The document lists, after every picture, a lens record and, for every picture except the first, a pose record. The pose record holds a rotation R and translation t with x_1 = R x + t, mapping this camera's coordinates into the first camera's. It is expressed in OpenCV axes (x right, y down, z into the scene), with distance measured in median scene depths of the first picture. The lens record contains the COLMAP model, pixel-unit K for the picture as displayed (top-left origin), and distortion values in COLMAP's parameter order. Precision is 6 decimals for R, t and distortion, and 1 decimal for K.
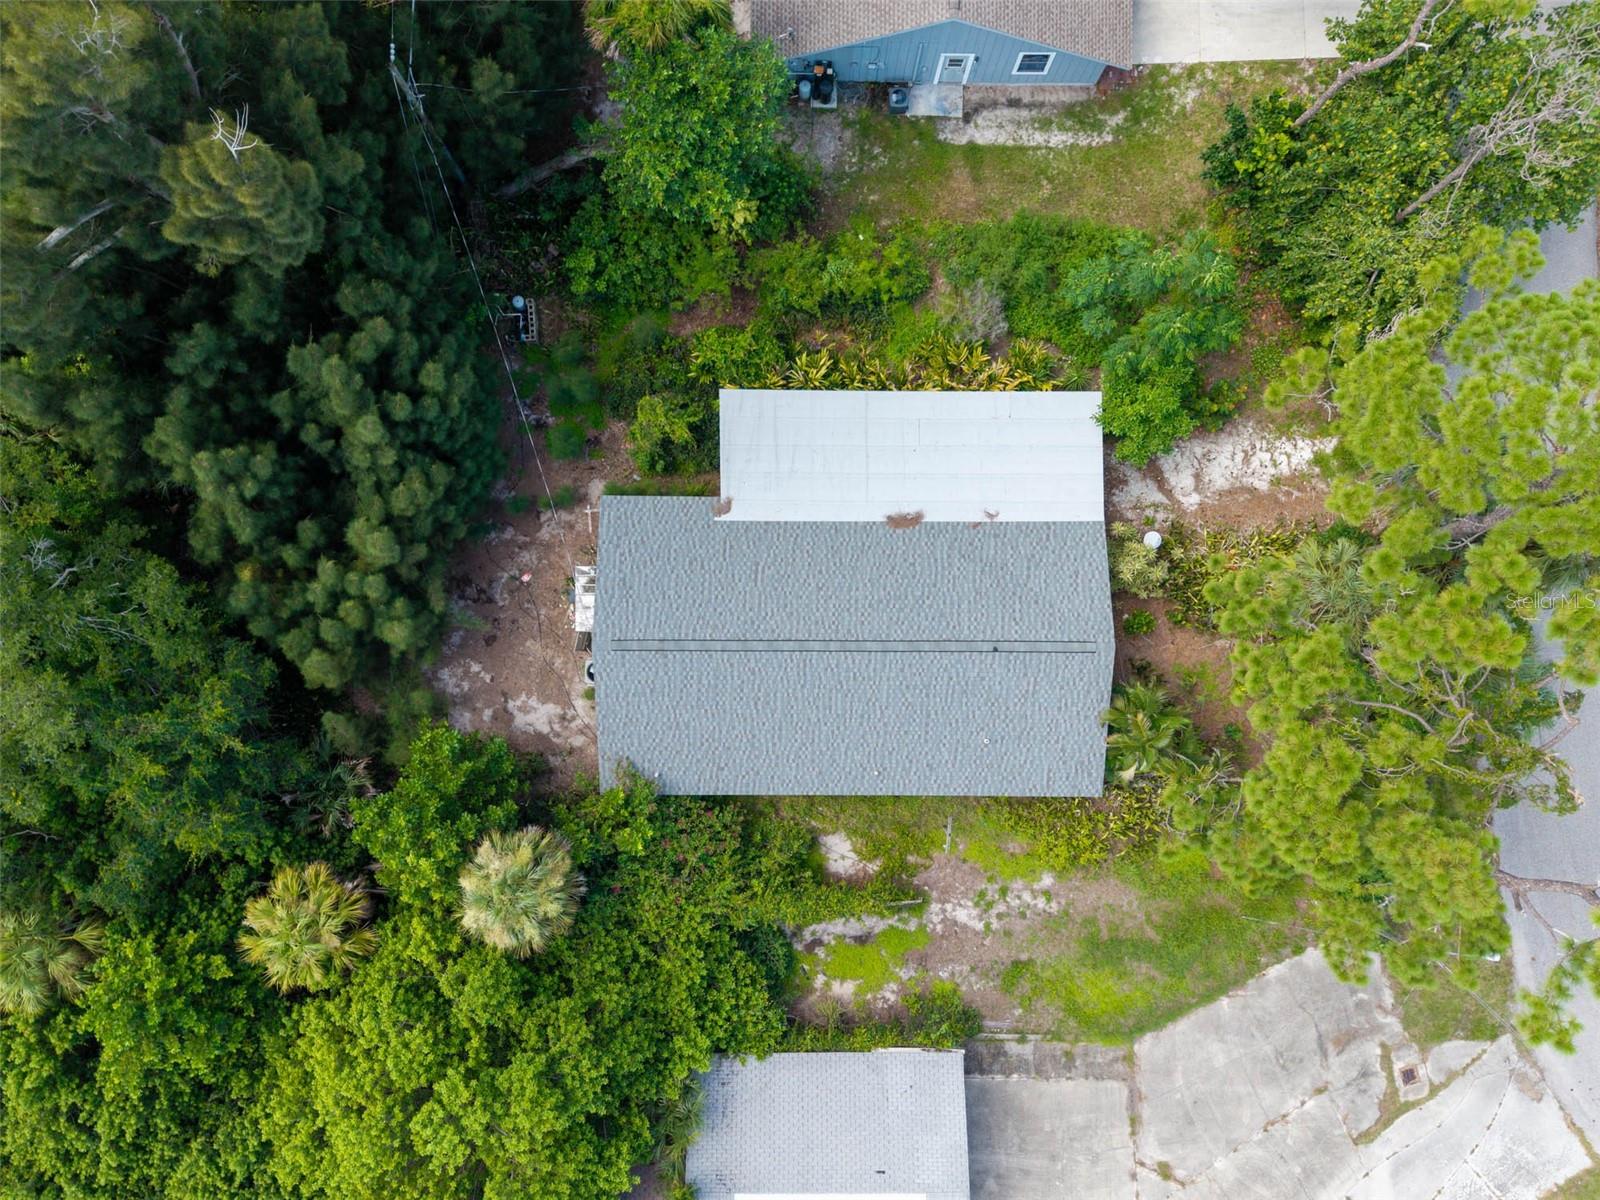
lens RADIAL K [[1099.7, 0, 824.8], [0, 1099.7, 598.4], [0, 0, 1]] dist [0.071726, -0.110743]
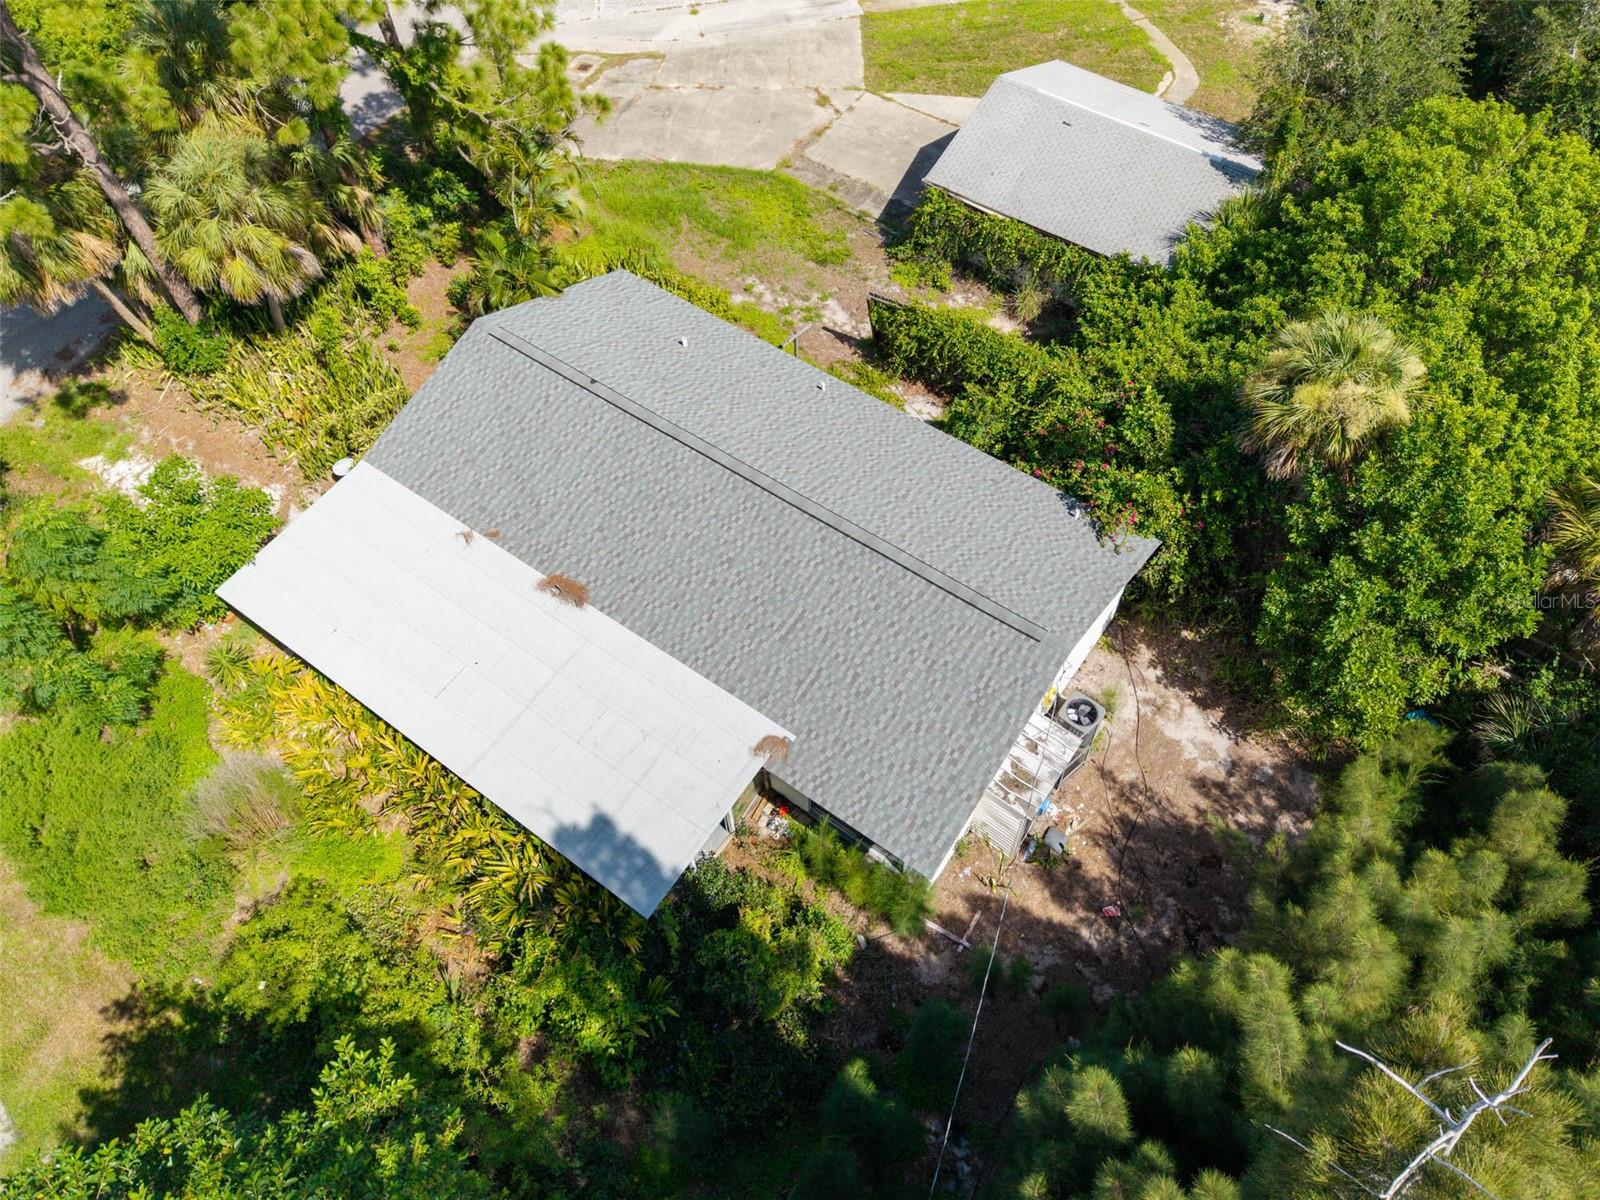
lens RADIAL K [[1099.7, 0, 824.8], [0, 1099.7, 598.4], [0, 0, 1]] dist [0.071726, -0.110743]
pose [[-0.810757, -0.490889, 0.318906, -0.251317], [0.584143, -0.643003, 0.495303, -0.292300], [-0.038082, 0.587857, 0.808068, 0.433683]]
